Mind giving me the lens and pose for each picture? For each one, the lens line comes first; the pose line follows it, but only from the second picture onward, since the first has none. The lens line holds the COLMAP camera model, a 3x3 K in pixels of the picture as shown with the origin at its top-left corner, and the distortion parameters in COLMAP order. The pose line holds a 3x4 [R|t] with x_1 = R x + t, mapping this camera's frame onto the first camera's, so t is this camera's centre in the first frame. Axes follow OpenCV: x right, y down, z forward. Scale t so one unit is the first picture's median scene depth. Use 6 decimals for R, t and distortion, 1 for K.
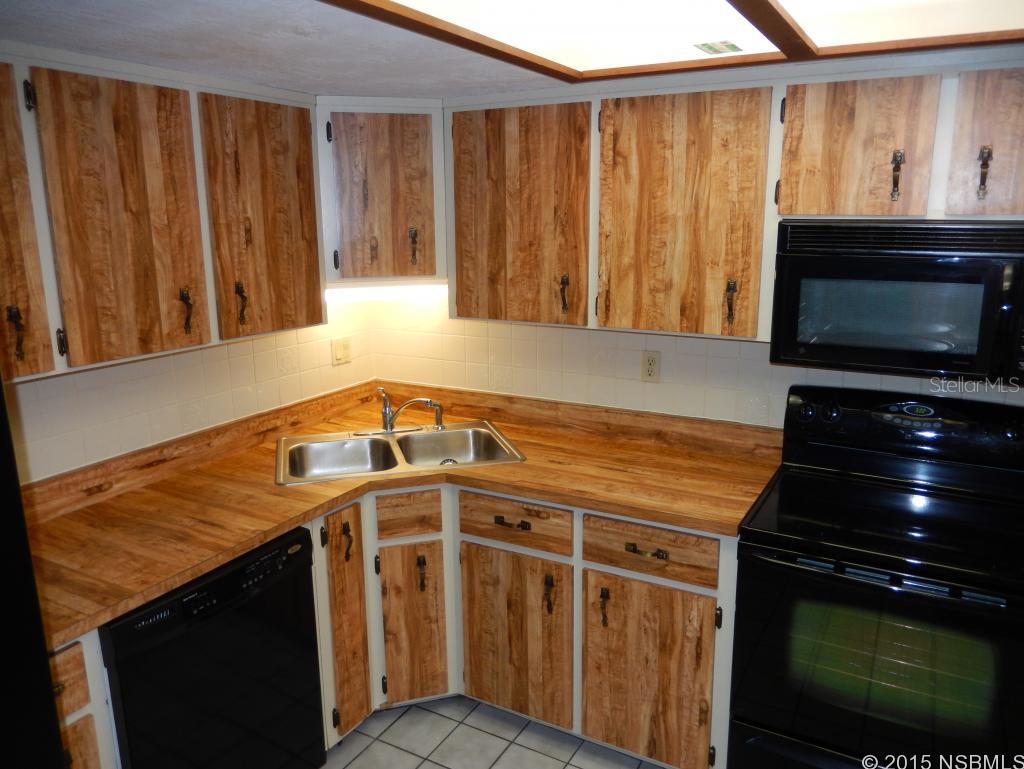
lens RADIAL K [[767.5, 0, 512.0], [0, 767.5, 384.5], [0, 0, 1]] dist [0.001192, -0.001755]
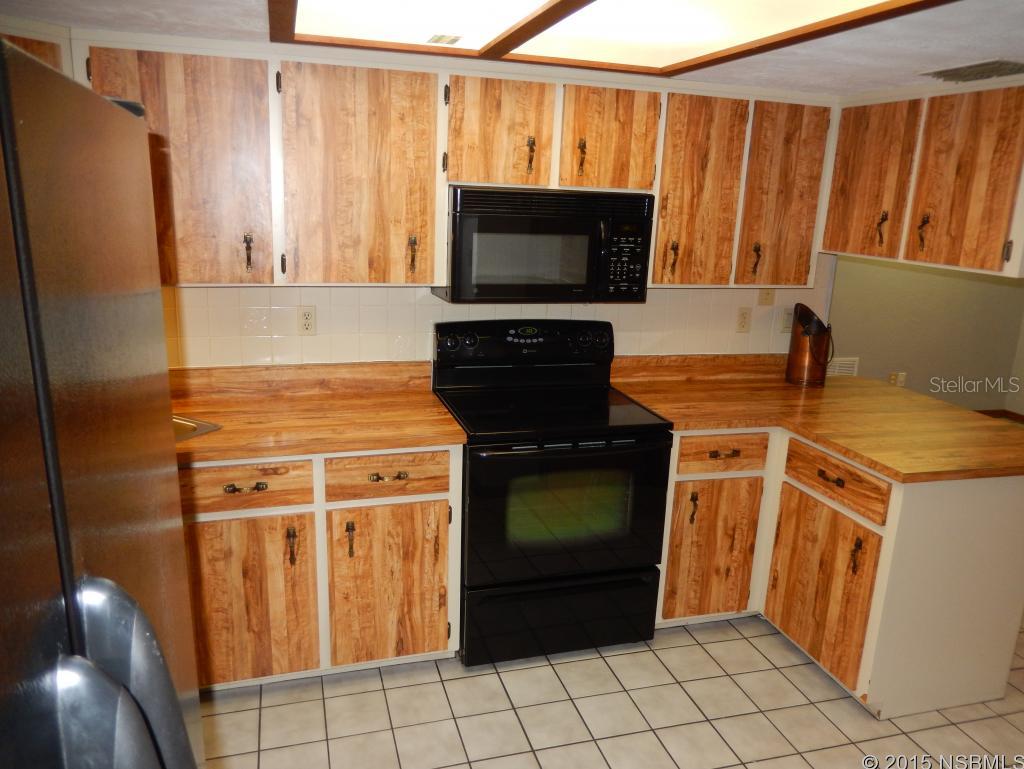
lens RADIAL K [[767.5, 0, 512.0], [0, 767.5, 384.5], [0, 0, 1]] dist [0.001192, -0.001755]
pose [[0.692816, -0.149190, 0.705513, -0.463049], [0.119403, 0.988593, 0.091797, 0.000046], [-0.711160, 0.020642, 0.702727, 0.067587]]
